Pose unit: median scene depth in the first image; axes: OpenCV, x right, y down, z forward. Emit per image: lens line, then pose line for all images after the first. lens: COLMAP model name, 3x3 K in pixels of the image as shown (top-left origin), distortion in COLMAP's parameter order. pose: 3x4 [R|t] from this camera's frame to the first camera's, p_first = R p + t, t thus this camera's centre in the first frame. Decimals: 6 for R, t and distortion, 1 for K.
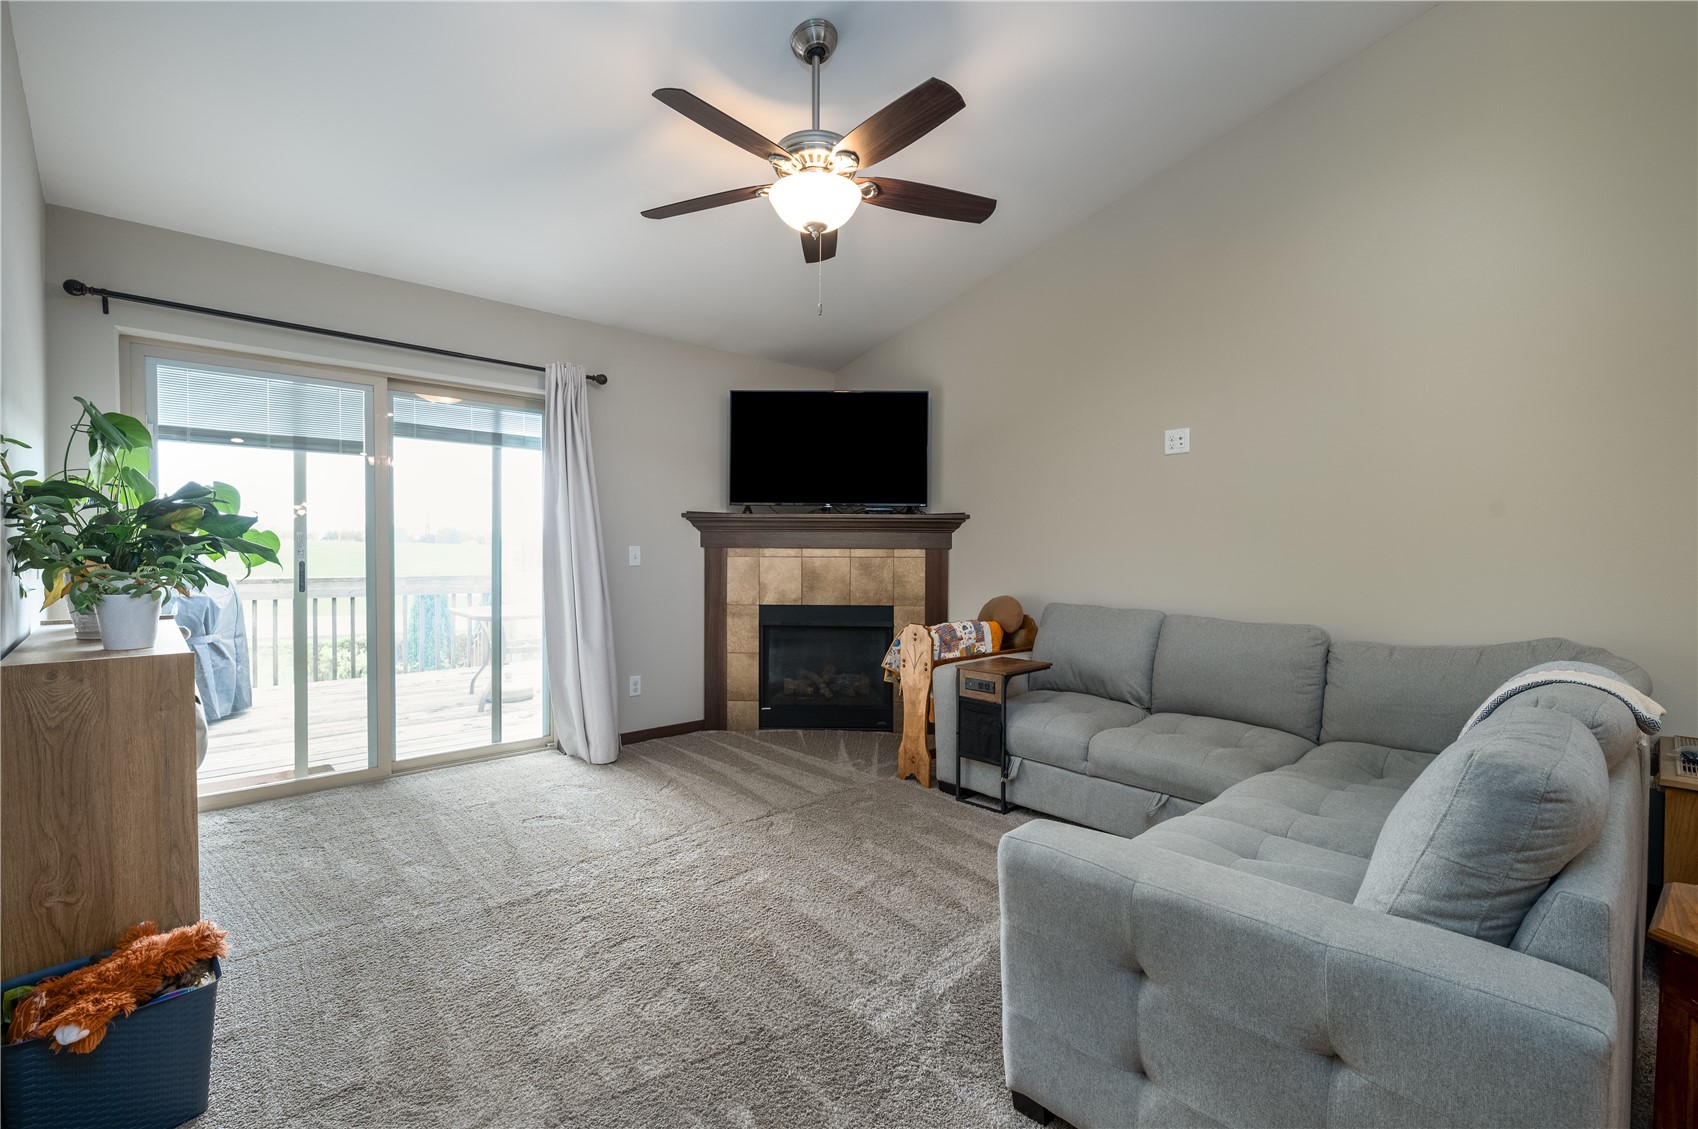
lens RADIAL K [[759.7, 0, 839.7], [0, 759.7, 565.8], [0, 0, 1]] dist [0.000122, 0.000170]
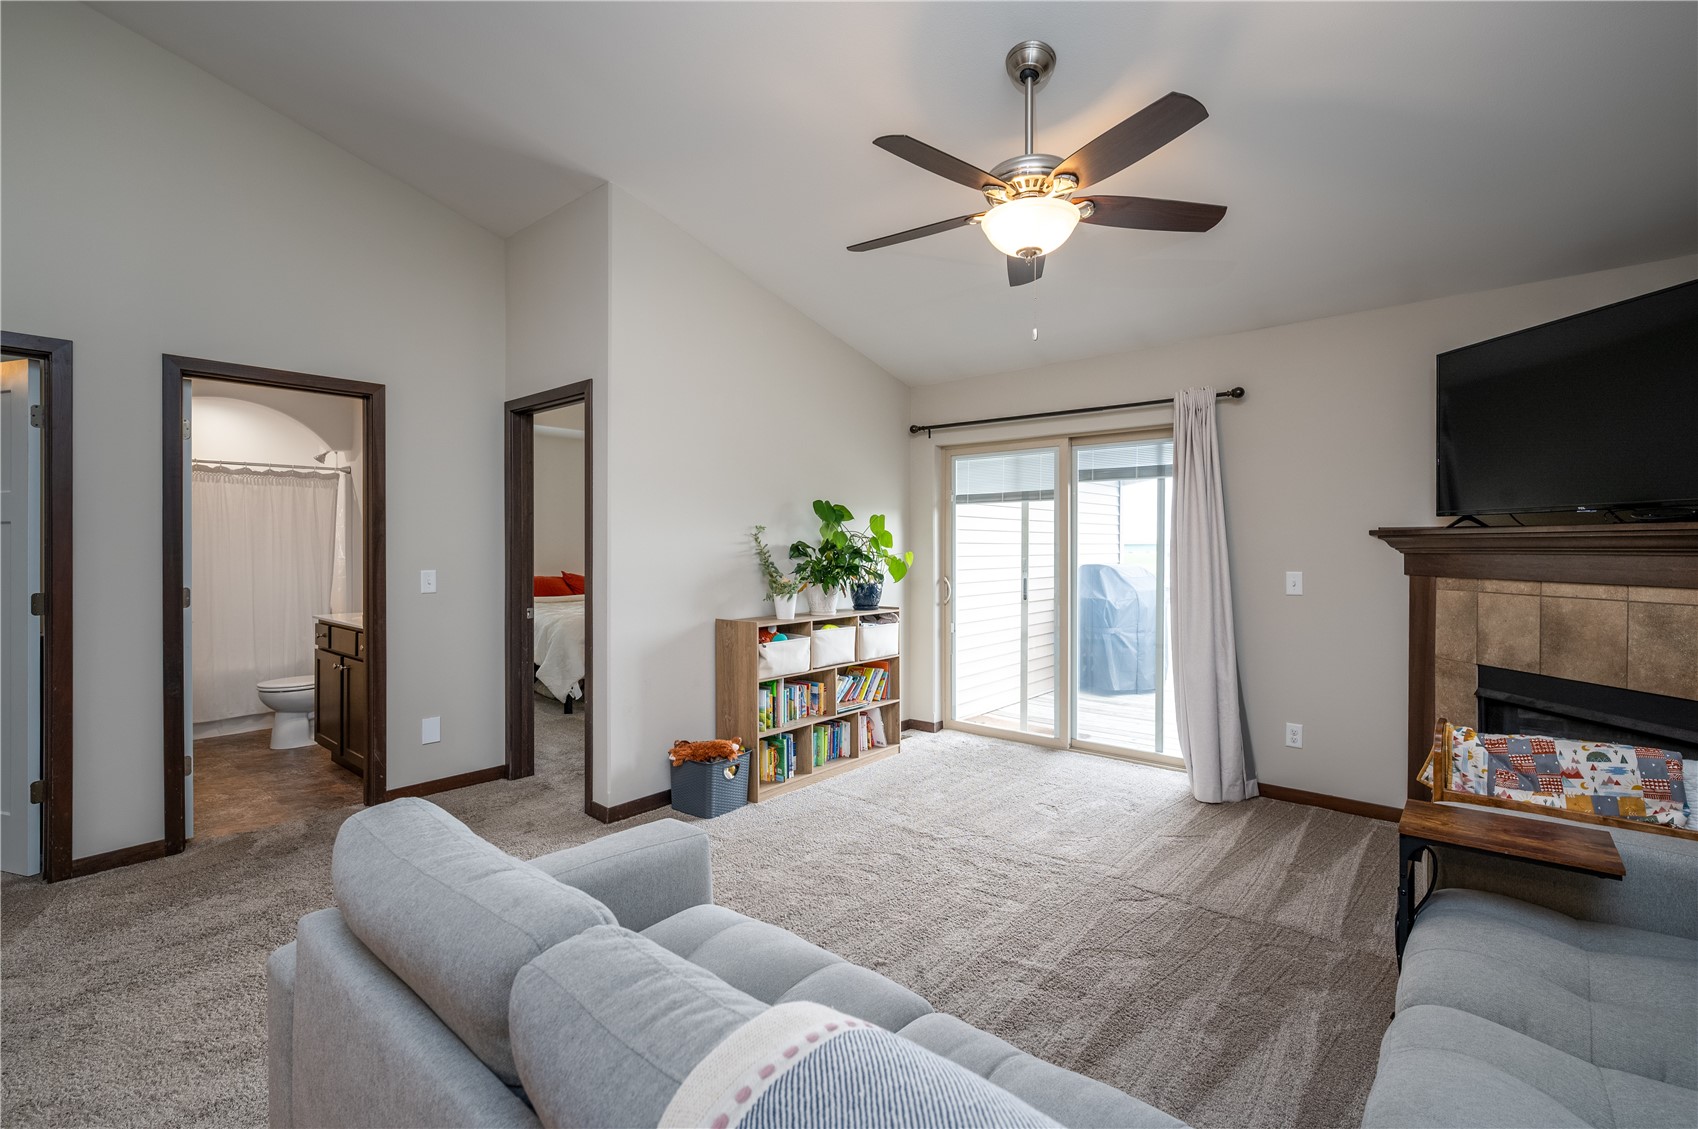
lens RADIAL K [[759.7, 0, 843.2], [0, 759.7, 548.0], [0, 0, 1]] dist [0.000122, 0.000170]
pose [[0.107395, -0.005381, -0.994202, 0.614254], [-0.024135, 0.999677, -0.008018, -0.039230], [0.993923, 0.024856, 0.107231, 0.464217]]
